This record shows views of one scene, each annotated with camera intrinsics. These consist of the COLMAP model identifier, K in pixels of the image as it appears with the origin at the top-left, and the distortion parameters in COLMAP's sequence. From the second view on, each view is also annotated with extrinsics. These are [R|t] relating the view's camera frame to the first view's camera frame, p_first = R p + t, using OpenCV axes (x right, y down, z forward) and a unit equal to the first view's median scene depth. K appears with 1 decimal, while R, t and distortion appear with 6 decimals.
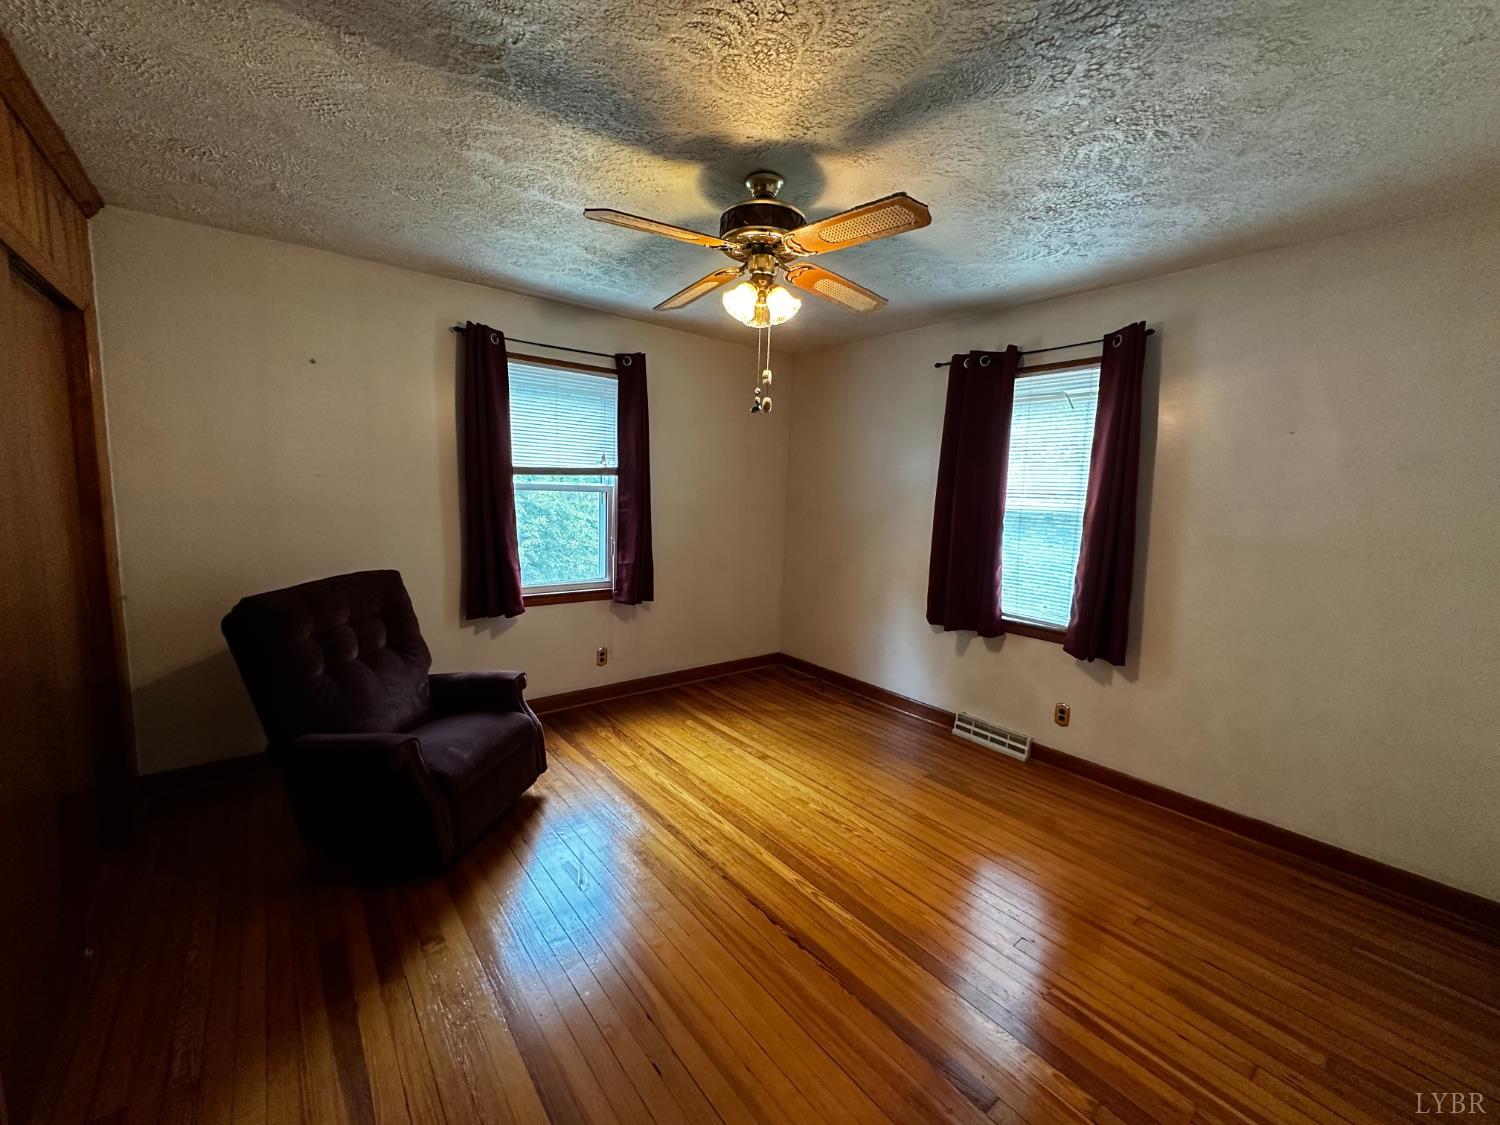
lens RADIAL K [[598.7, 0, 750.0], [0, 598.7, 562.5], [0, 0, 1]] dist [-0.001457, 0.000078]
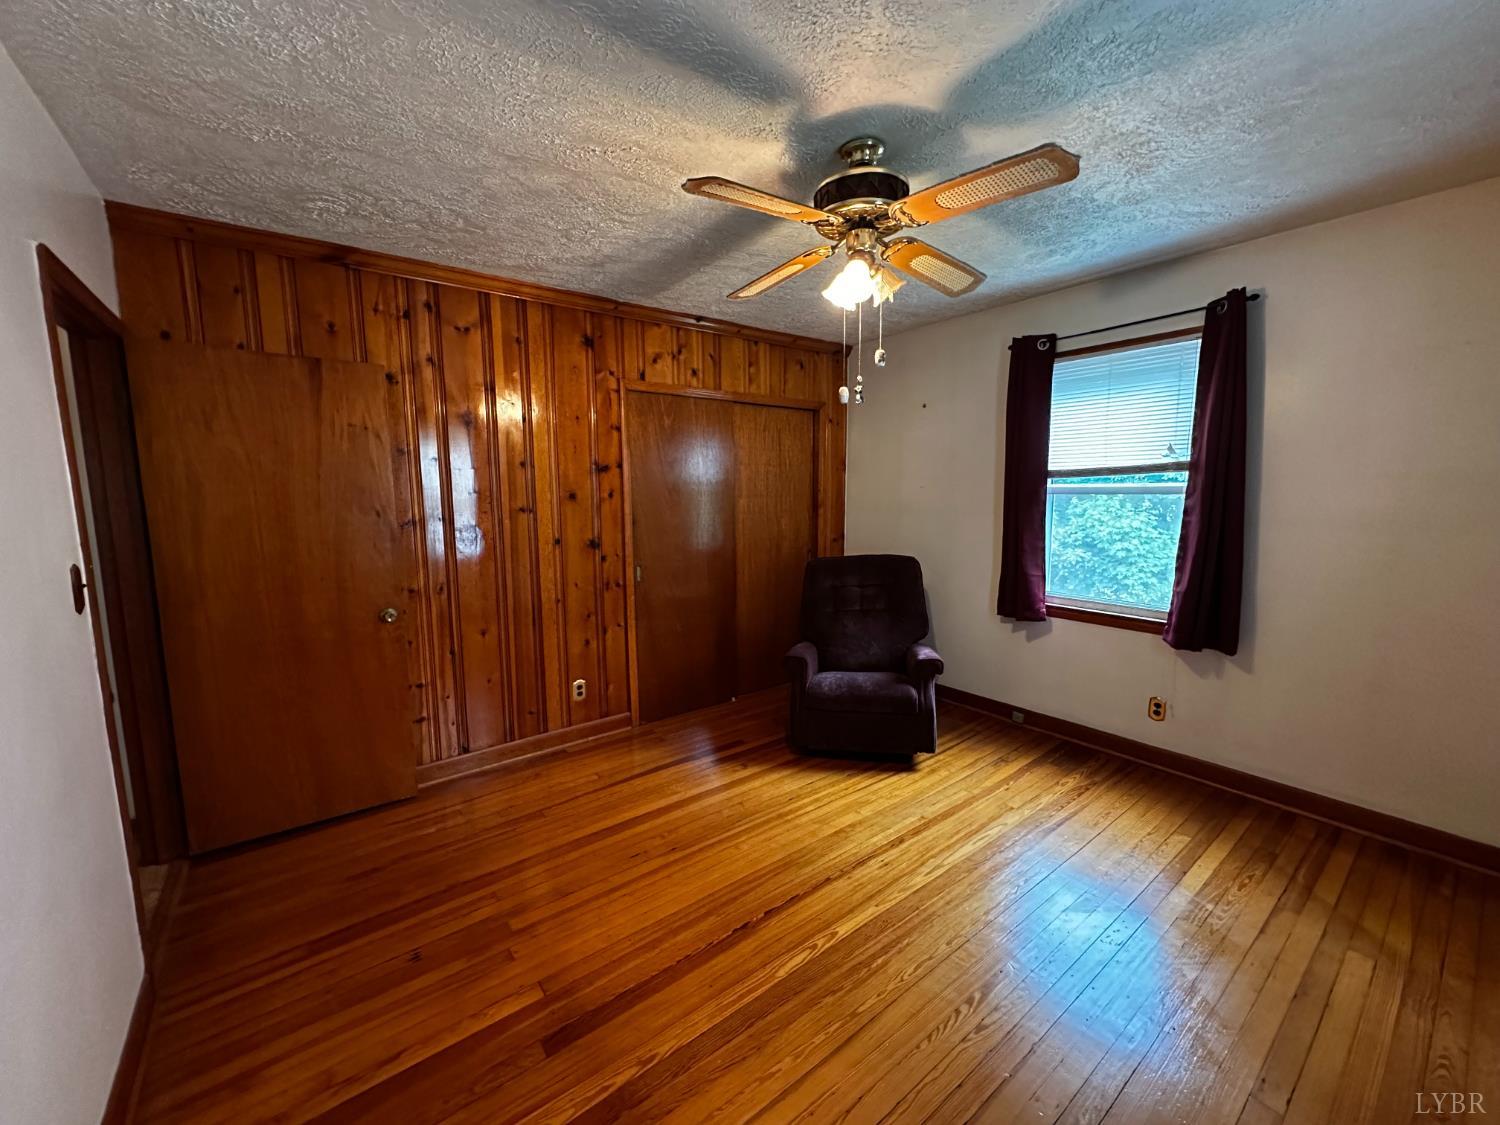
lens RADIAL K [[594.1, 0, 748.9], [0, 594.1, 562.3], [0, 0, 1]] dist [-0.000839, -0.000054]
pose [[-0.026564, 0.090545, -0.995538, 0.601536], [-0.115349, 0.988960, 0.093025, -0.046083], [0.992970, 0.117306, -0.015827, 0.556415]]
